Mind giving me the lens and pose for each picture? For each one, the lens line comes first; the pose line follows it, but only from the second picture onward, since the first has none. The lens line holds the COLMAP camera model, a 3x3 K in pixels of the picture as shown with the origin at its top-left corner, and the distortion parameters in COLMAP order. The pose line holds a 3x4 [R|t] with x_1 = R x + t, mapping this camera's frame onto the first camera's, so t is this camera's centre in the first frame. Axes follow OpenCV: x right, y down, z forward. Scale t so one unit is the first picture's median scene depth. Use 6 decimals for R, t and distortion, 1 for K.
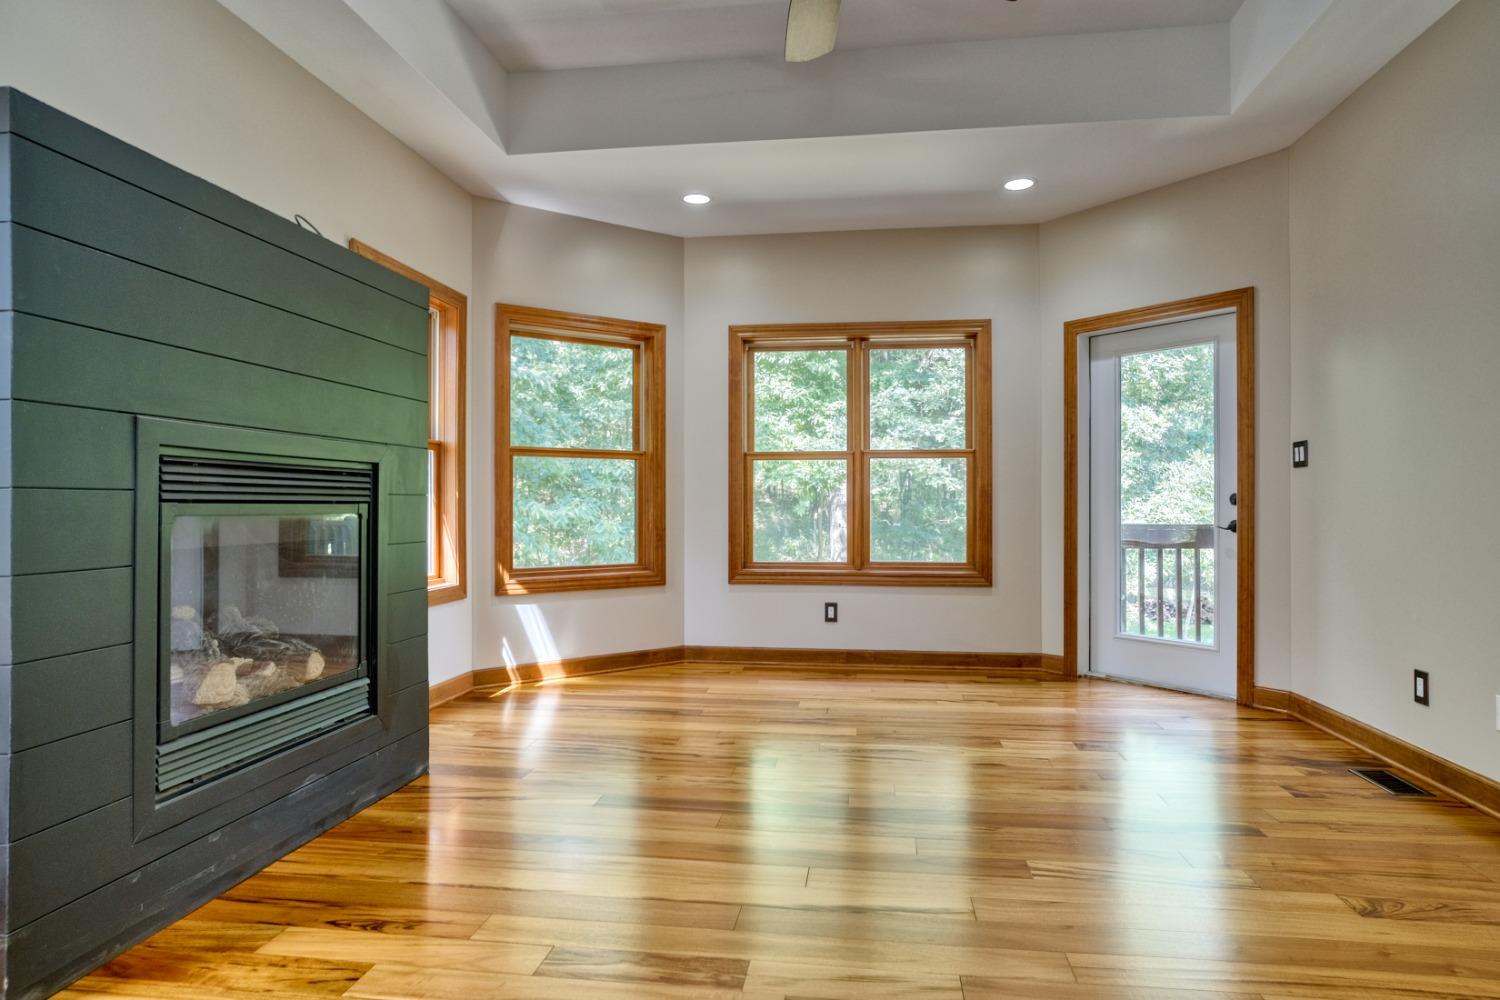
lens RADIAL K [[855.8, 0, 742.3], [0, 855.8, 498.1], [0, 0, 1]] dist [0.014080, -0.000508]
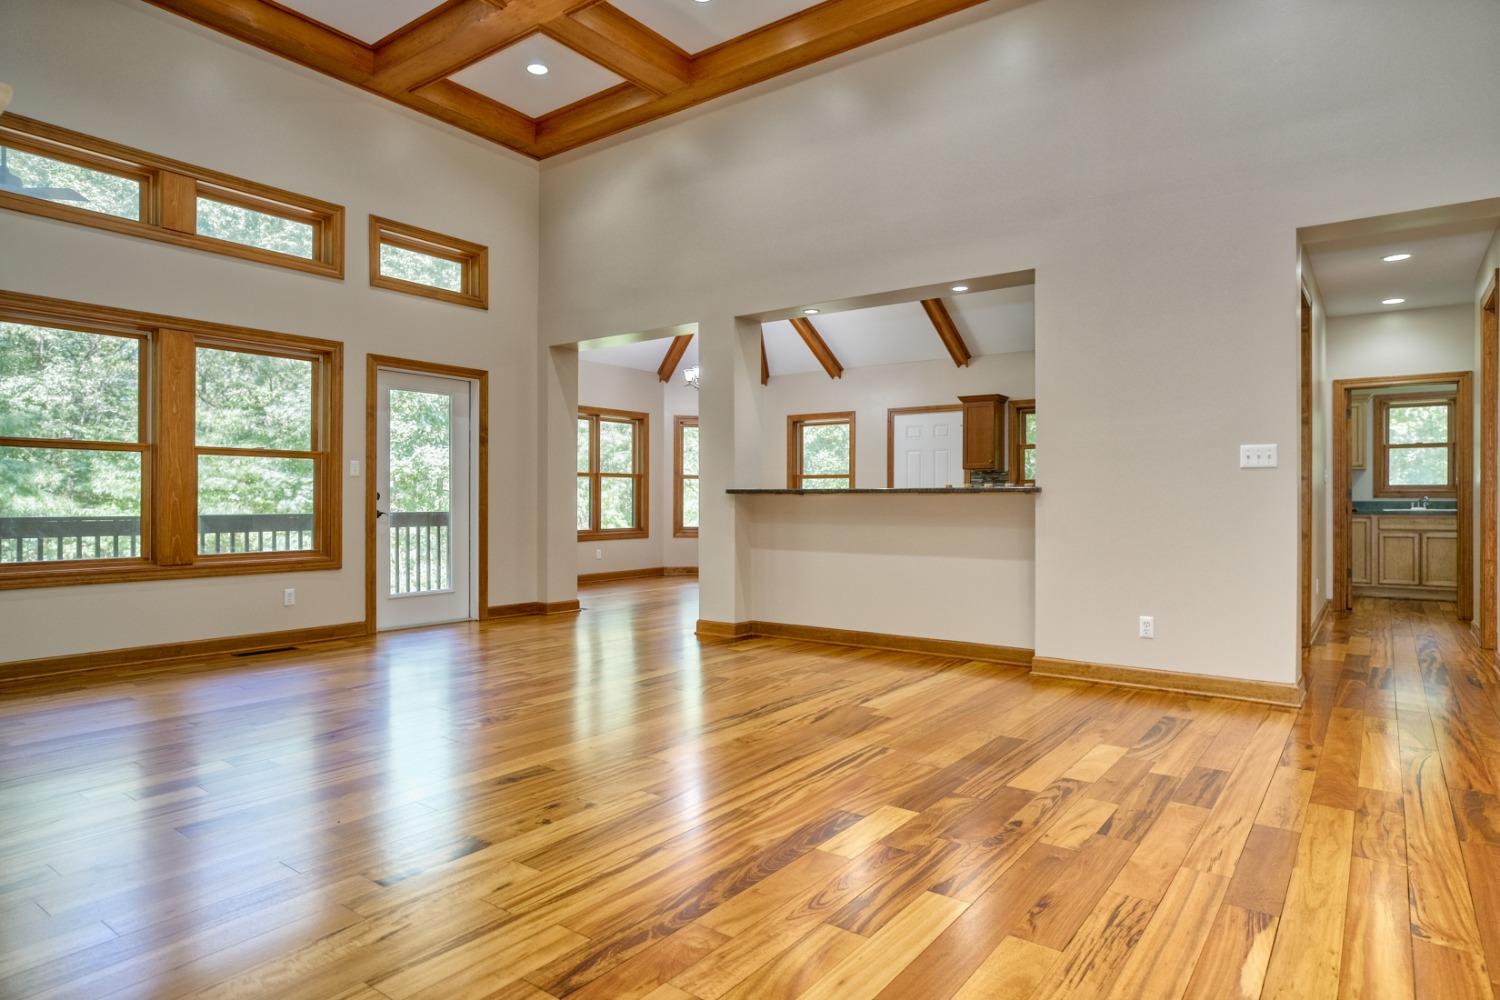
lens RADIAL K [[855.8, 0, 745.7], [0, 855.8, 497.7], [0, 0, 1]] dist [0.014080, -0.000508]
pose [[0.464800, -0.013240, 0.885317, -0.471643], [0.005717, 0.999912, 0.011953, -0.001957], [-0.885397, -0.000494, 0.464835, -0.020810]]
